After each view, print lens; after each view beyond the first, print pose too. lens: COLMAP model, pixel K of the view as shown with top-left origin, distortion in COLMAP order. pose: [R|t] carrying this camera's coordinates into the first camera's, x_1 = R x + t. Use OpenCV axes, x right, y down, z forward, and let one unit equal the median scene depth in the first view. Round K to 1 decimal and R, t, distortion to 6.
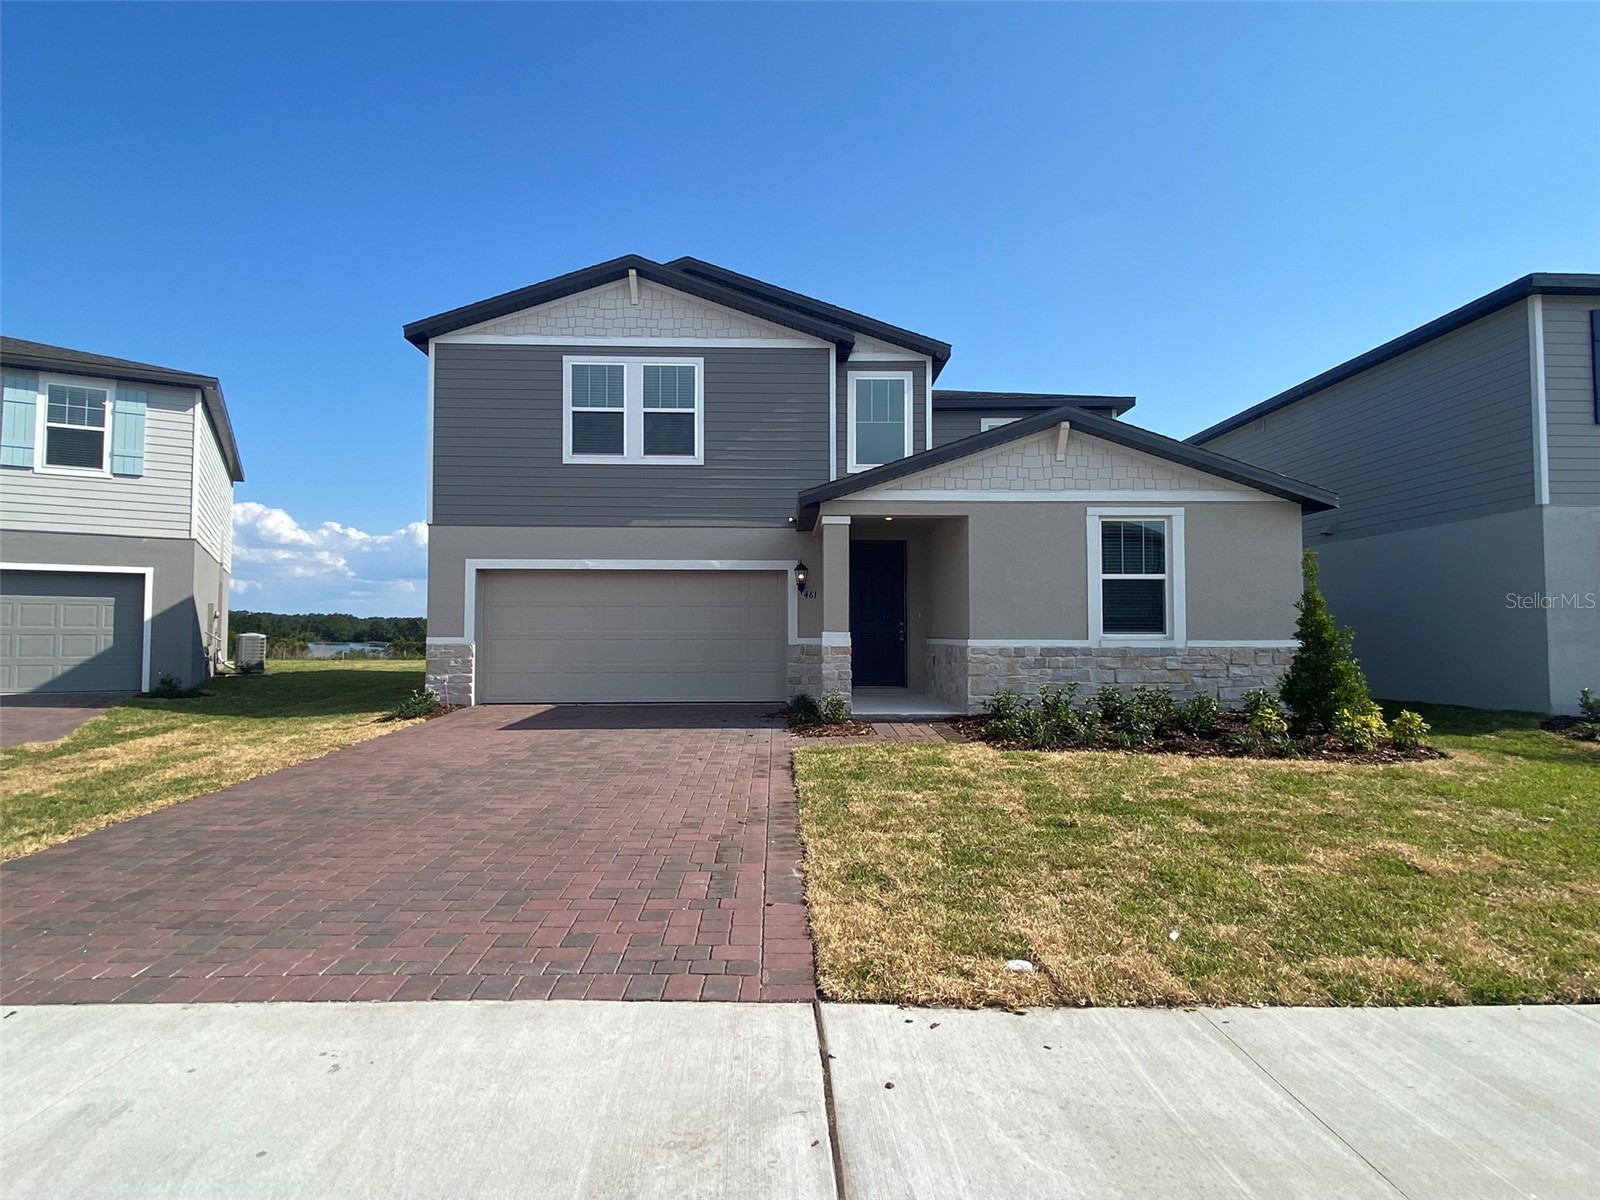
lens RADIAL K [[856.6, 0, 798.2], [0, 856.6, 592.7], [0, 0, 1]] dist [0.047669, -0.053226]
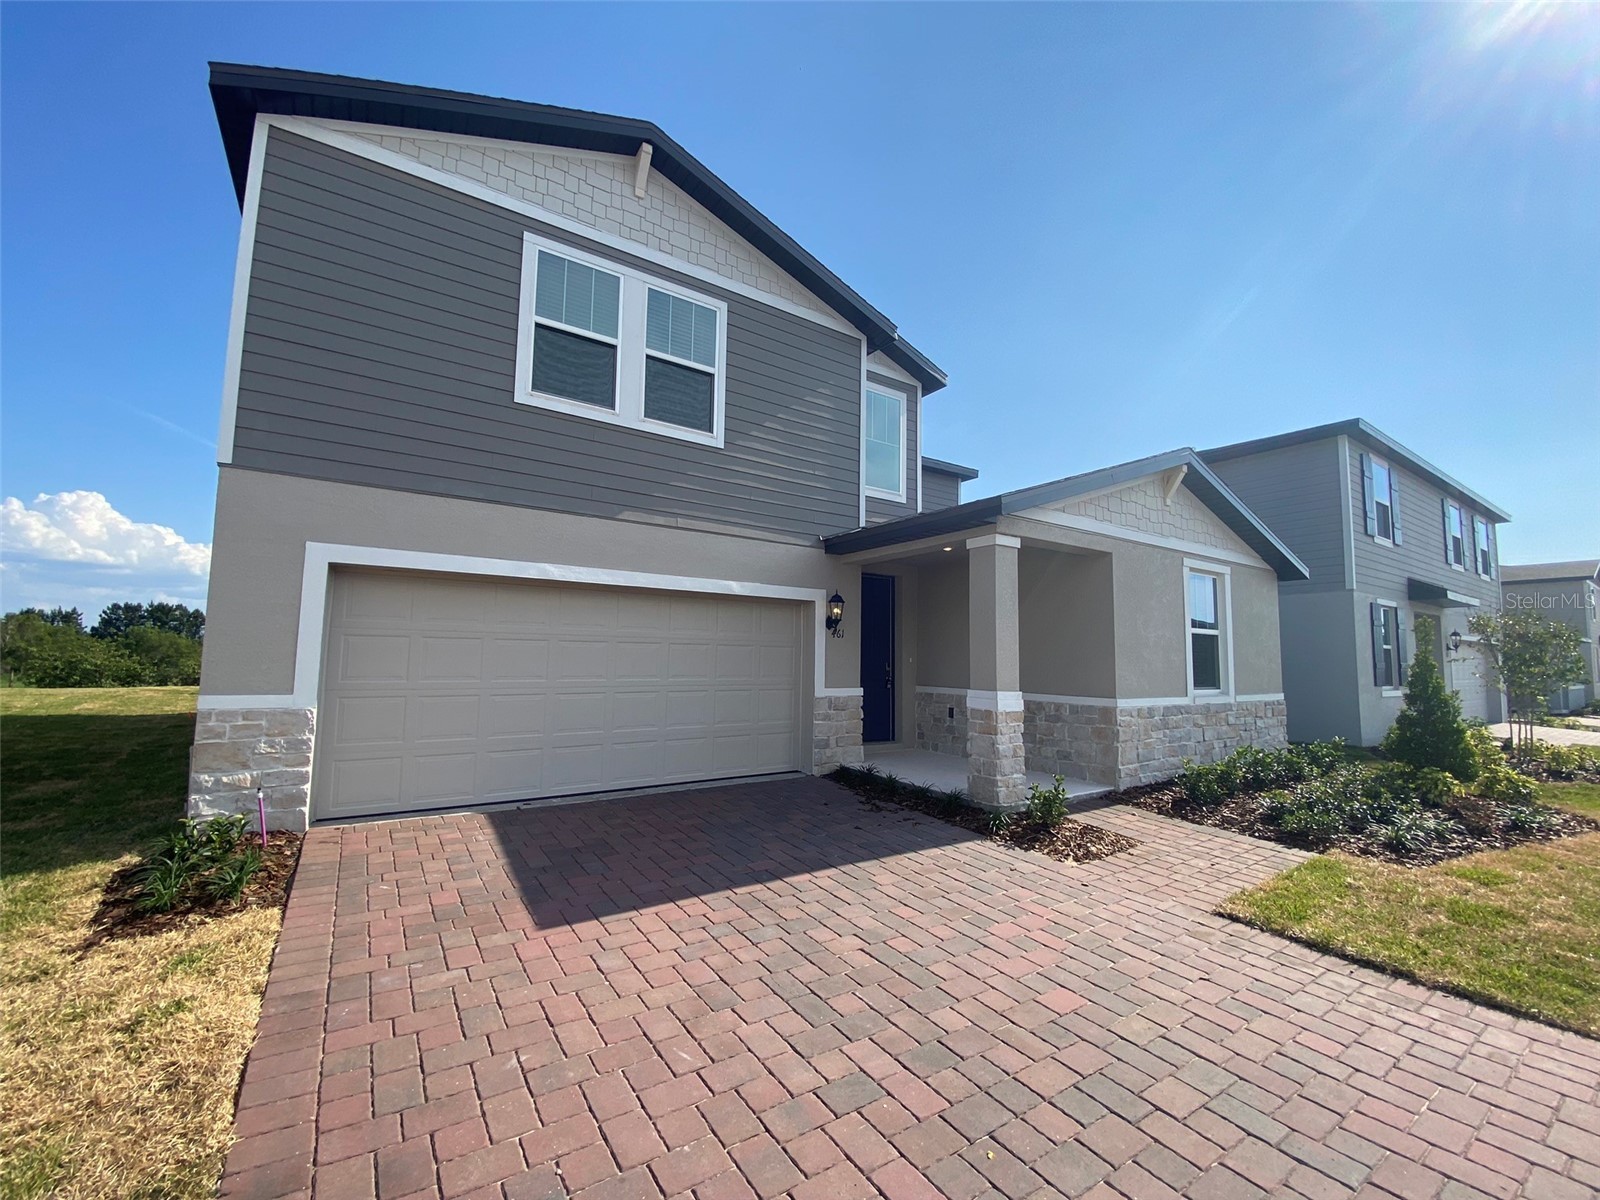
lens RADIAL K [[643.2, 0, 796.1], [0, 643.2, 601.2], [0, 0, 1]] dist [0.008438, -0.015164]
pose [[0.846724, 0.062872, 0.528304, -0.335693], [-0.043014, 0.997832, -0.049808, 0.003203], [-0.530290, 0.019449, 0.847593, 0.514727]]
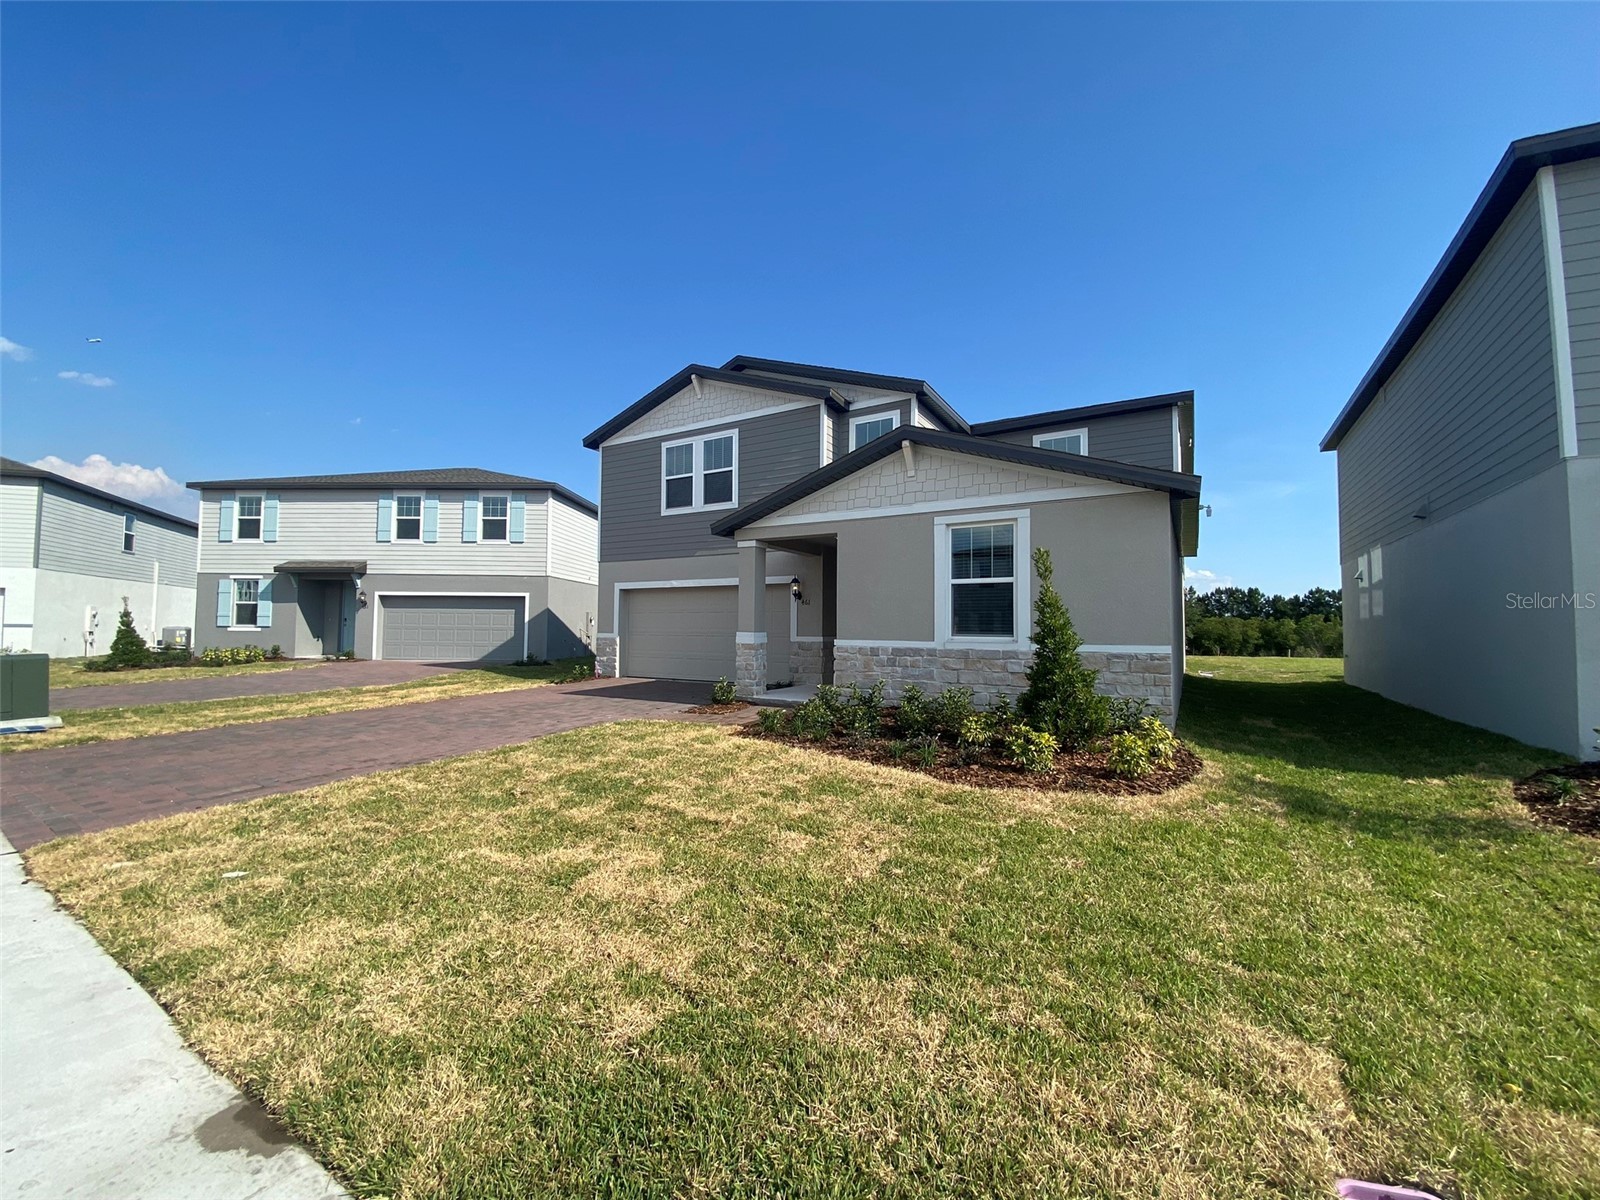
lens RADIAL K [[646.5, 0, 794.4], [0, 646.5, 601.9], [0, 0, 1]] dist [0.023865, -0.022875]
pose [[0.840692, -0.016034, -0.541277, 0.514632], [0.016969, 0.999851, -0.003262, 0.004467], [0.541248, -0.006442, 0.840838, 0.190918]]
